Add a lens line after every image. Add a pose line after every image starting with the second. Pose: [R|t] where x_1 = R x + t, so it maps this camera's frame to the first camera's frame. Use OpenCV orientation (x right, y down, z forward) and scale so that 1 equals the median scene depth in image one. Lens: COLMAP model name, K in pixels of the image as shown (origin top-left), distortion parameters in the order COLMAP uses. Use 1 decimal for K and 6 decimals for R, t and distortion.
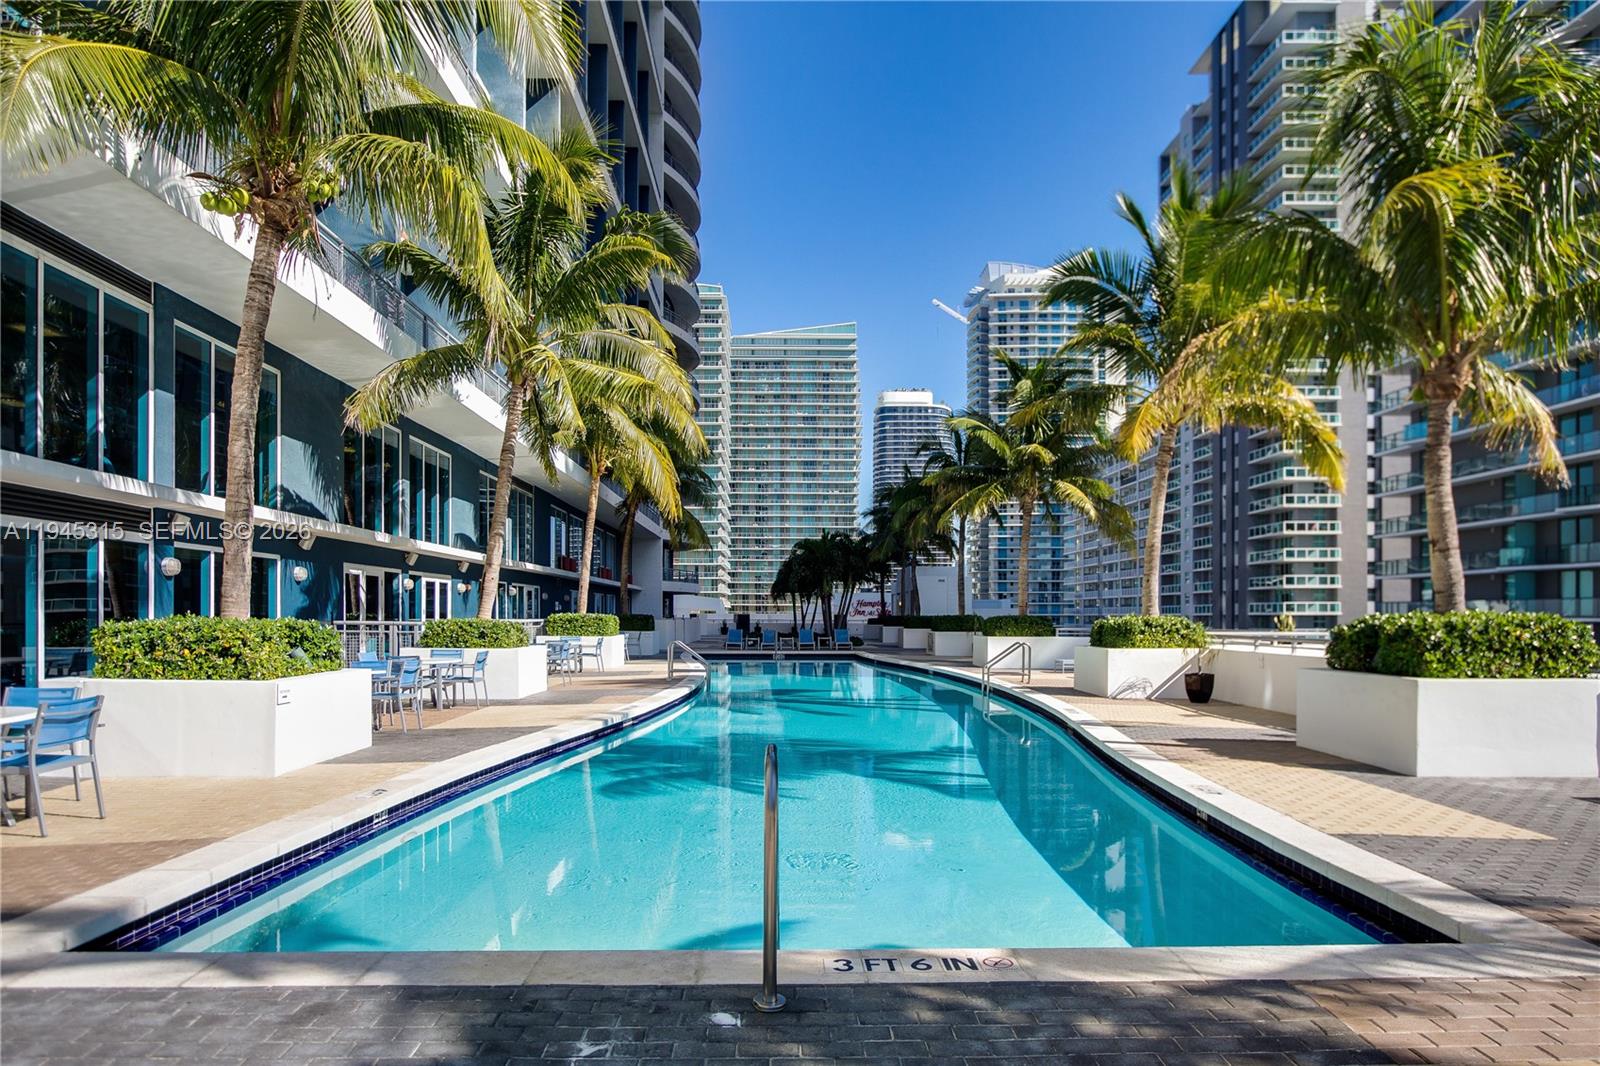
lens RADIAL K [[962.2, 0, 800.0], [0, 962.2, 604.1], [0, 0, 1]] dist [-0.000832, -0.000098]
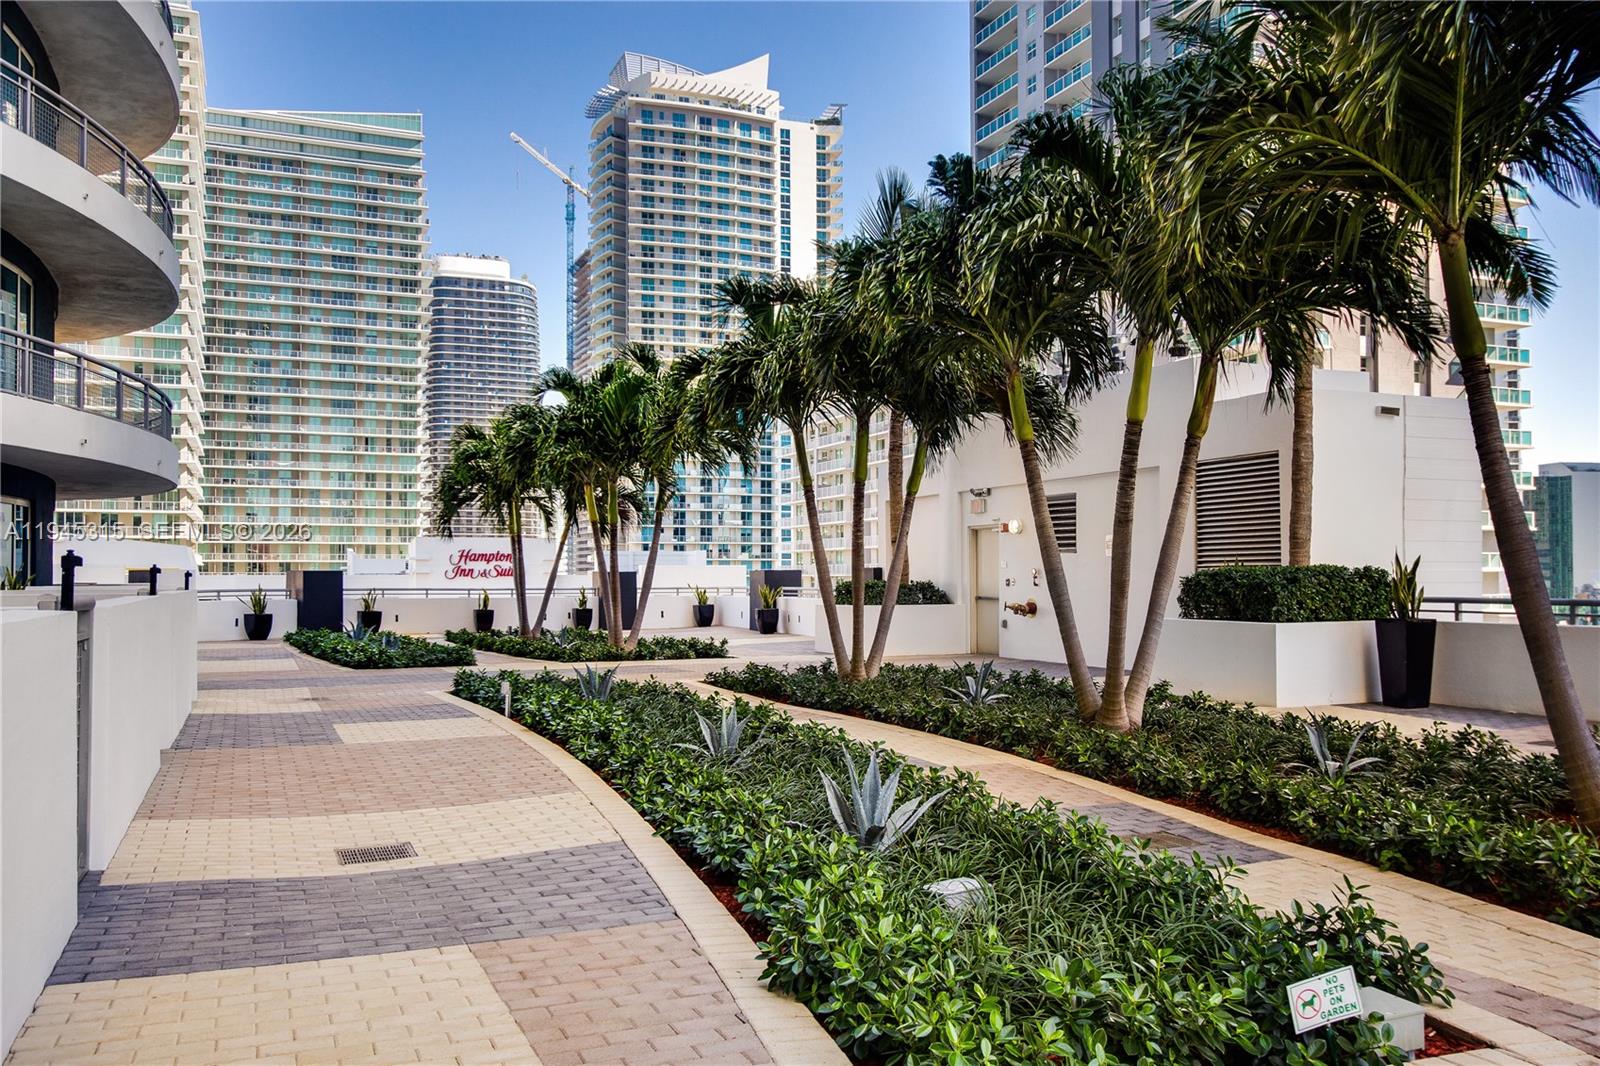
lens RADIAL K [[1282.9, 0, 800.0], [0, 1282.9, 533.0], [0, 0, 1]] dist [0.007207, -0.001775]
pose [[0.931752, 0.005990, 0.363046, -0.015222], [0.002262, 0.999749, -0.022301, 0.001679], [-0.363088, 0.021600, 0.931504, 0.130801]]
